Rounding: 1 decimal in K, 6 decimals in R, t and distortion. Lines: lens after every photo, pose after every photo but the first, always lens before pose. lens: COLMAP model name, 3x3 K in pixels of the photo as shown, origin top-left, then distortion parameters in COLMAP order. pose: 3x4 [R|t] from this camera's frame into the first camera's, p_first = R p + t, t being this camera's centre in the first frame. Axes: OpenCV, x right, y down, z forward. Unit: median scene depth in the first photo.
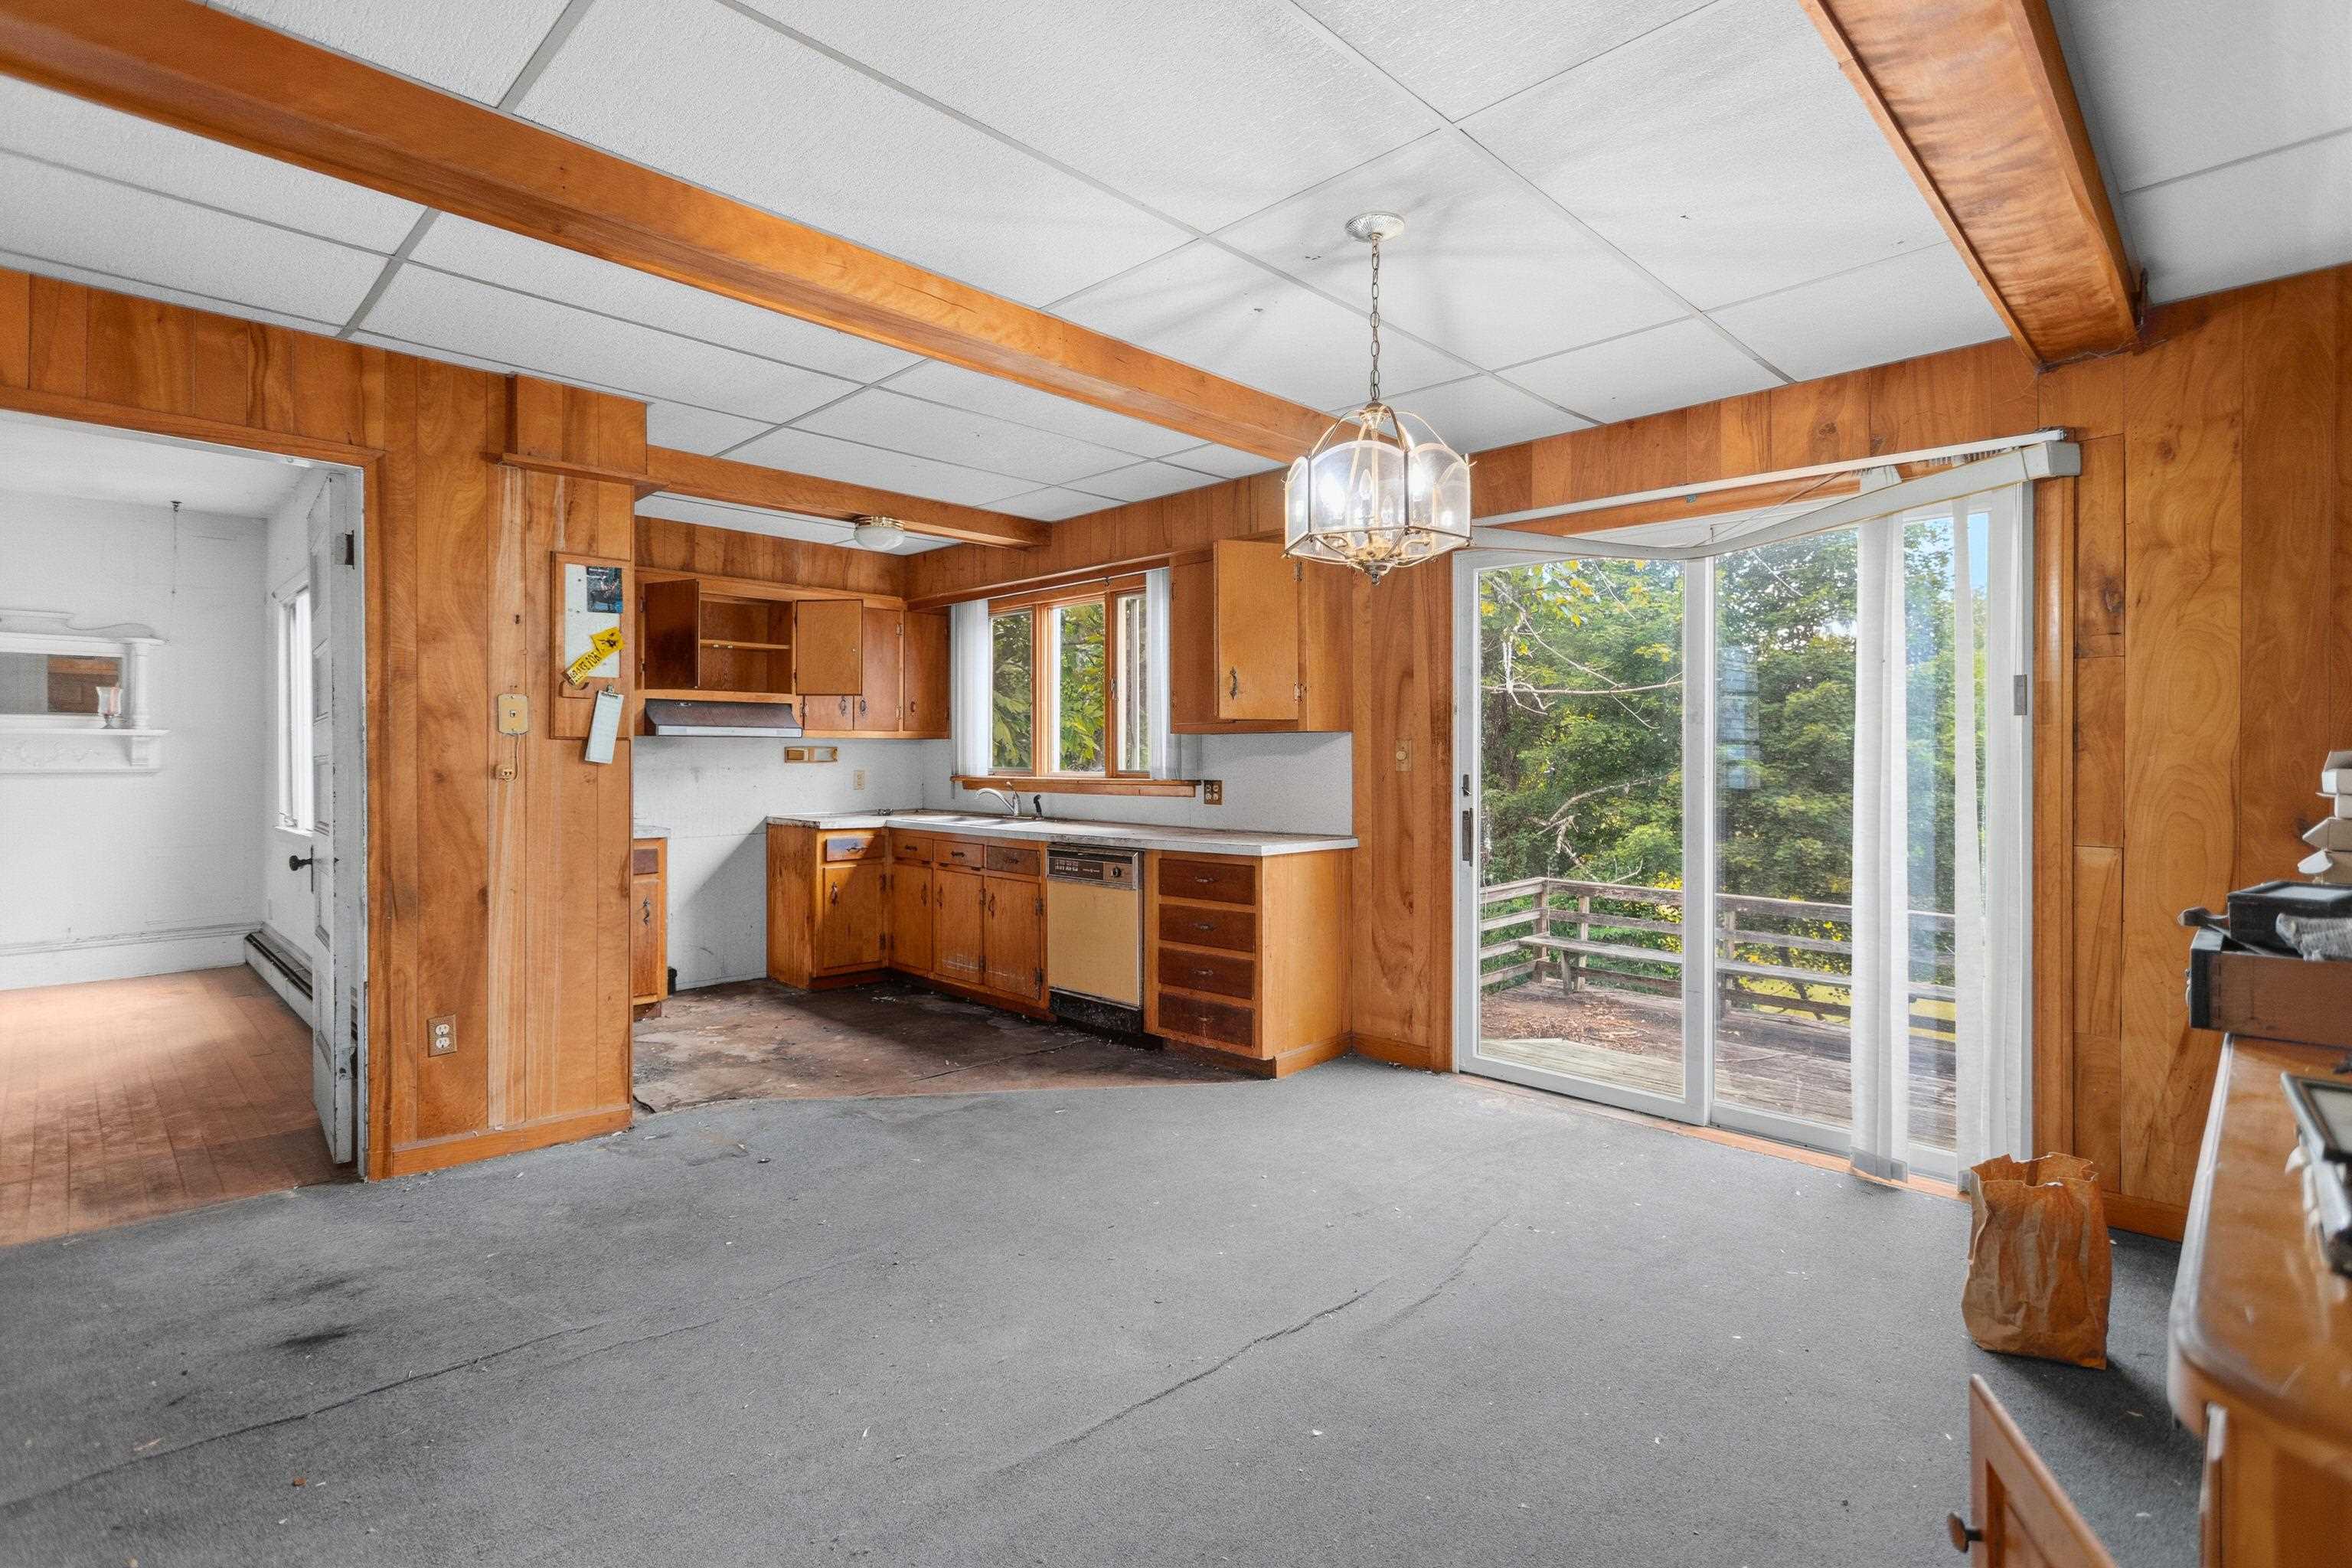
lens RADIAL K [[1110.9, 0, 1188.1], [0, 1110.9, 759.9], [0, 0, 1]] dist [0.000925, 0.000875]
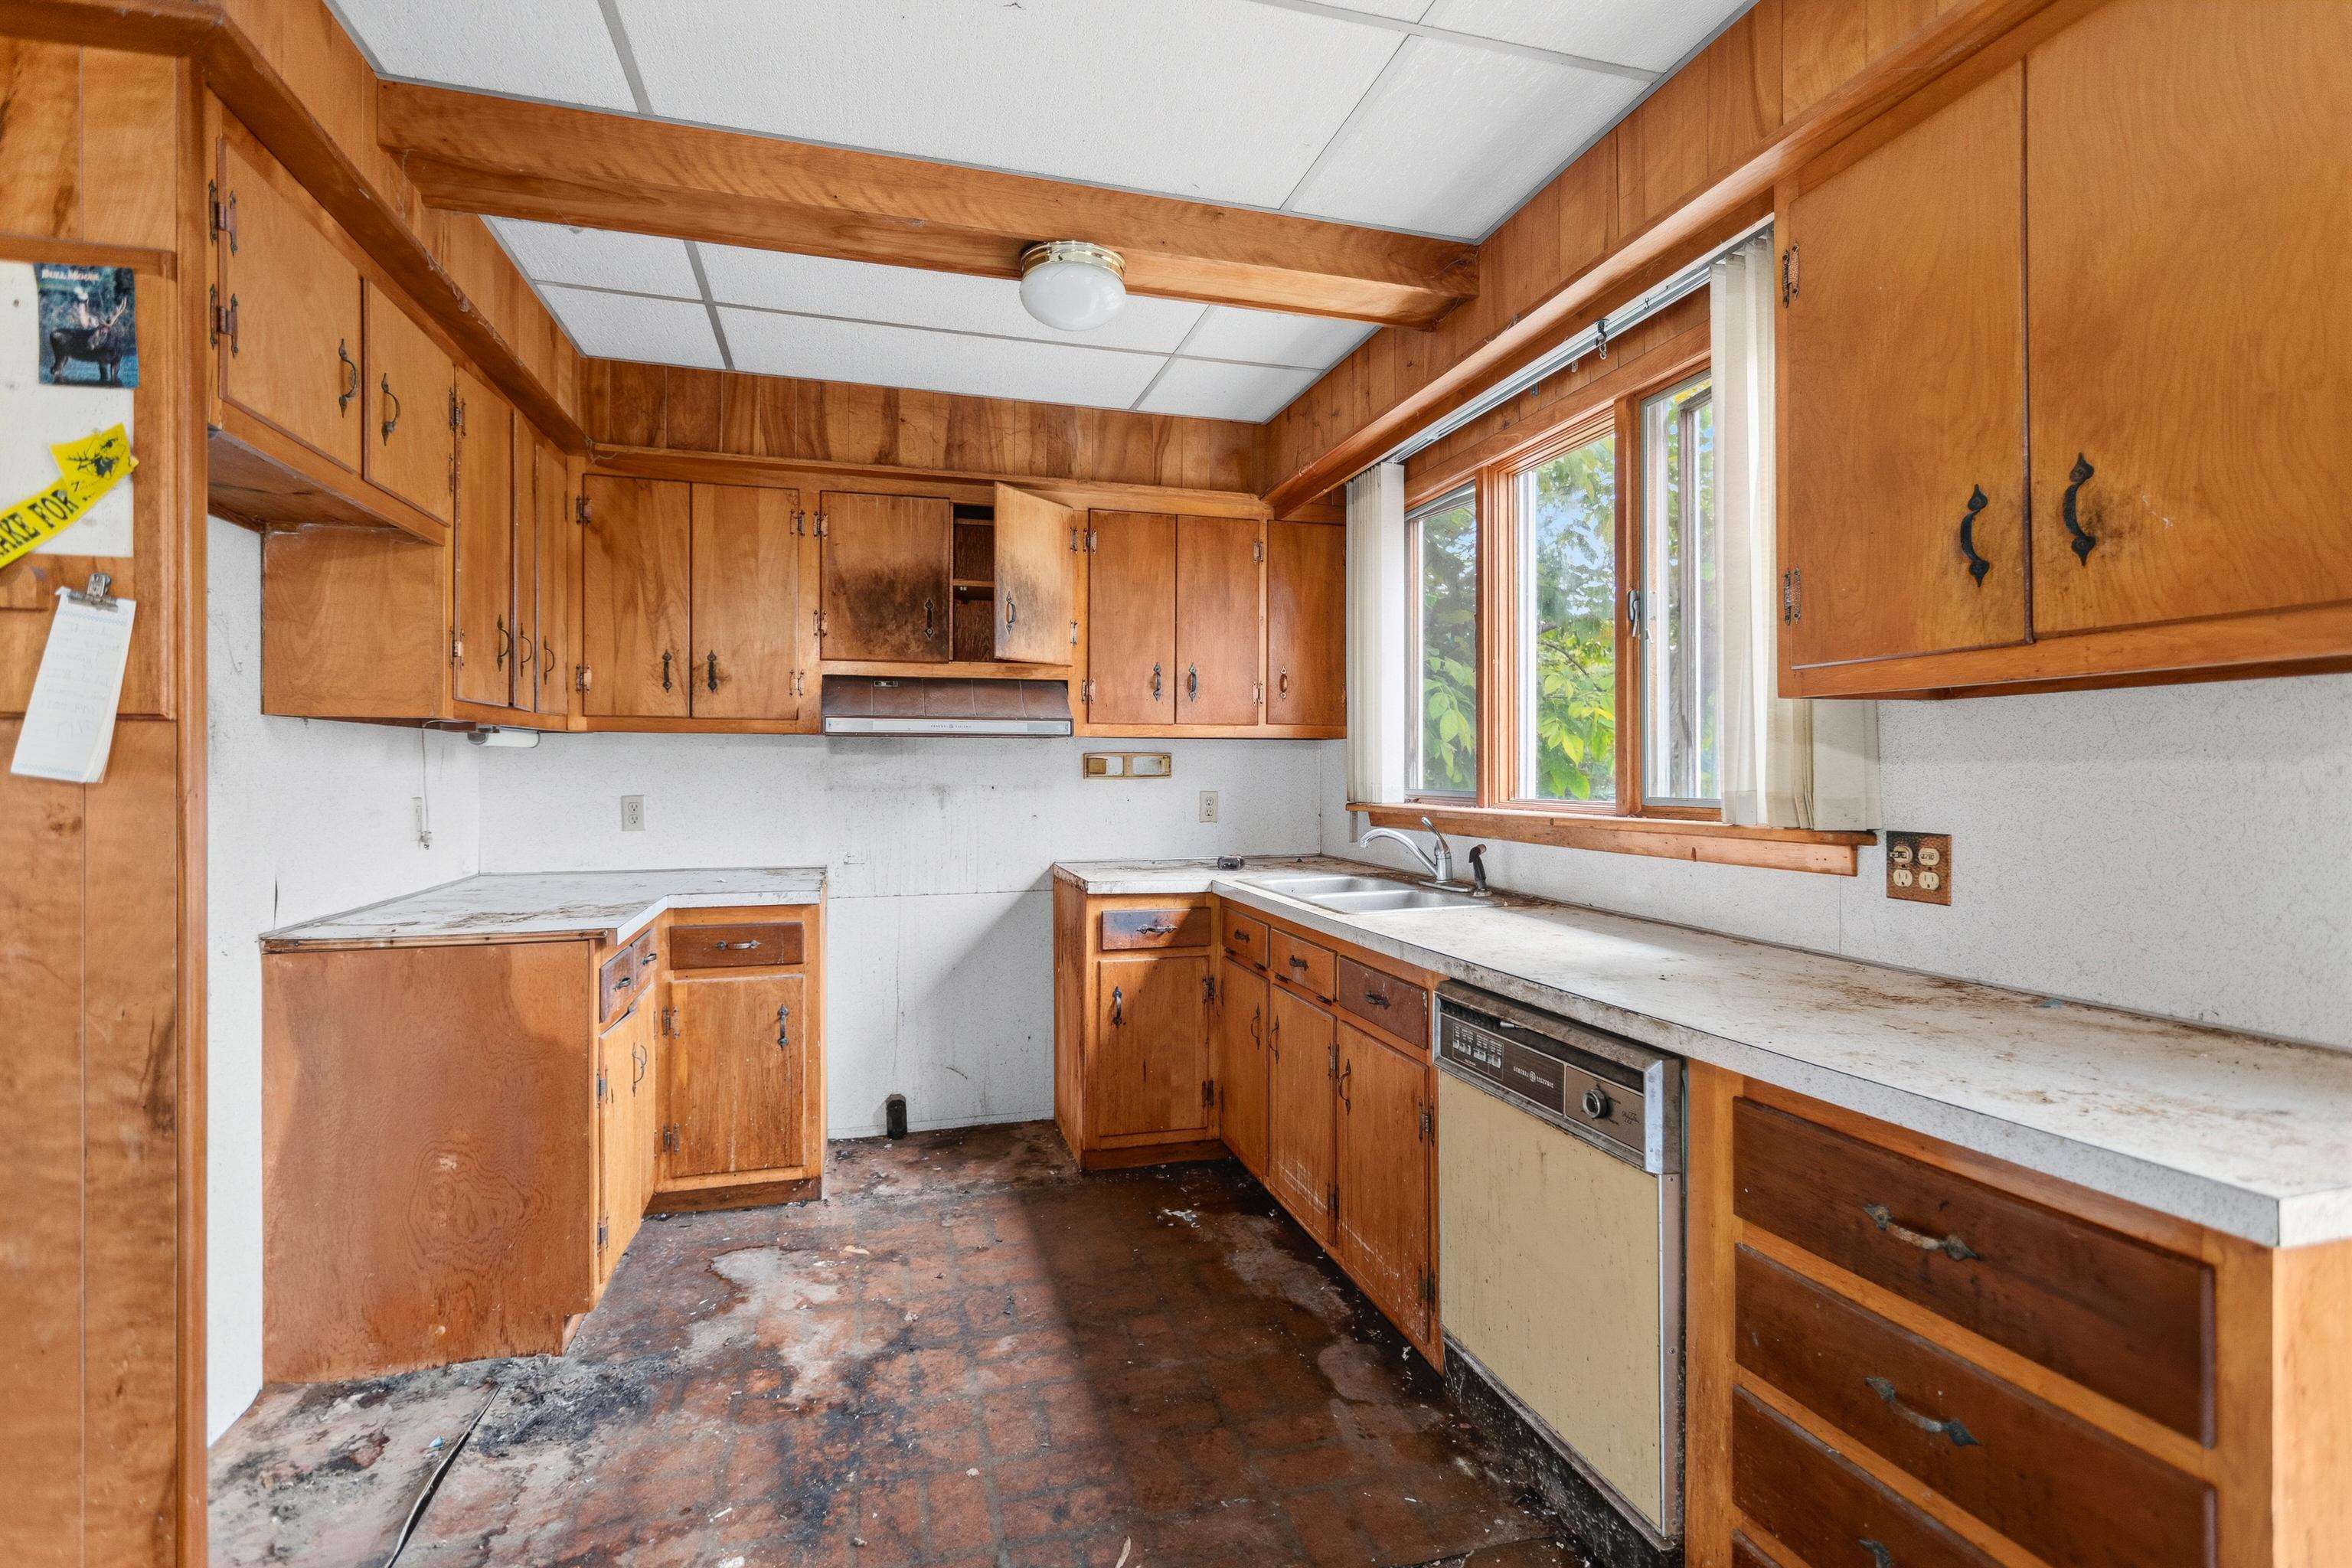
lens RADIAL K [[1100.9, 0, 1189.0], [0, 1100.9, 772.6], [0, 0, 1]] dist [-0.002371, 0.000198]
pose [[0.870361, 0.000207, -0.492415, -0.007177], [-0.001069, 0.999998, -0.001469, 0.000237], [0.492414, 0.001805, 0.870359, 0.612297]]
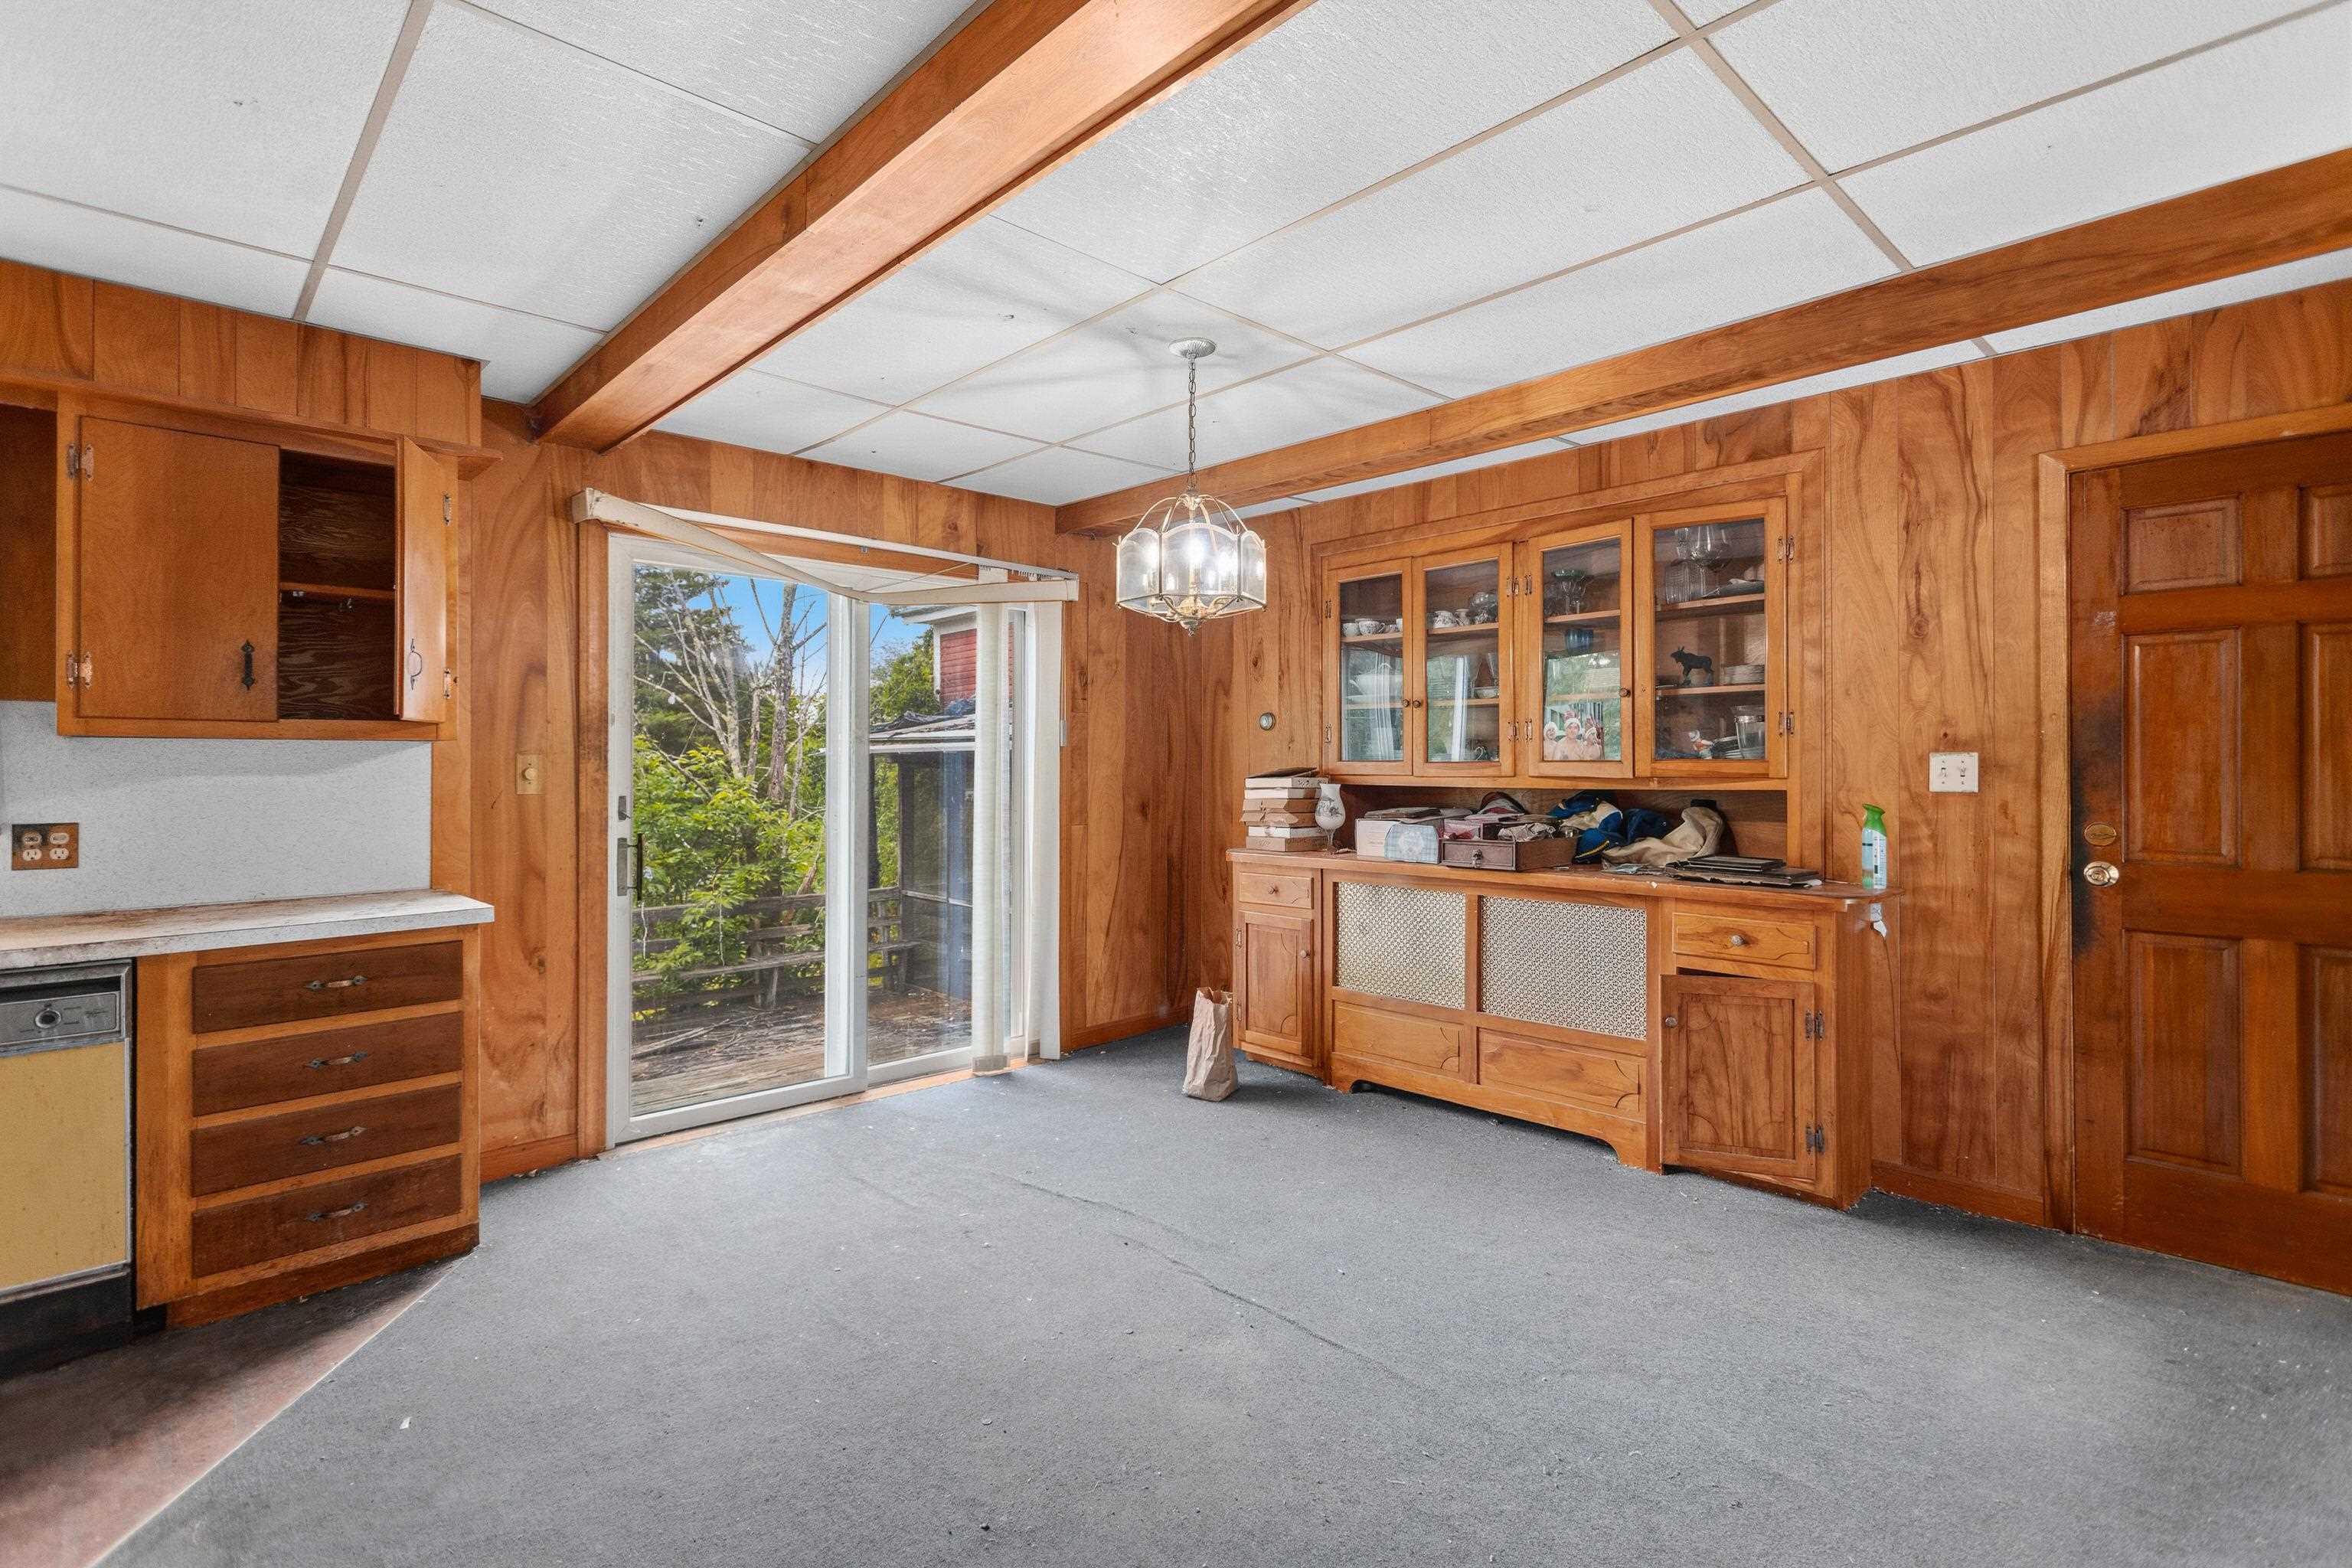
lens RADIAL K [[1110.9, 0, 1188.1], [0, 1110.9, 759.9], [0, 0, 1]] dist [0.000925, 0.000875]
pose [[0.039756, 0.003143, 0.999204, -0.506264], [0.005208, 0.999981, -0.003352, -0.007692], [-0.999196, 0.005337, 0.039739, 0.455037]]
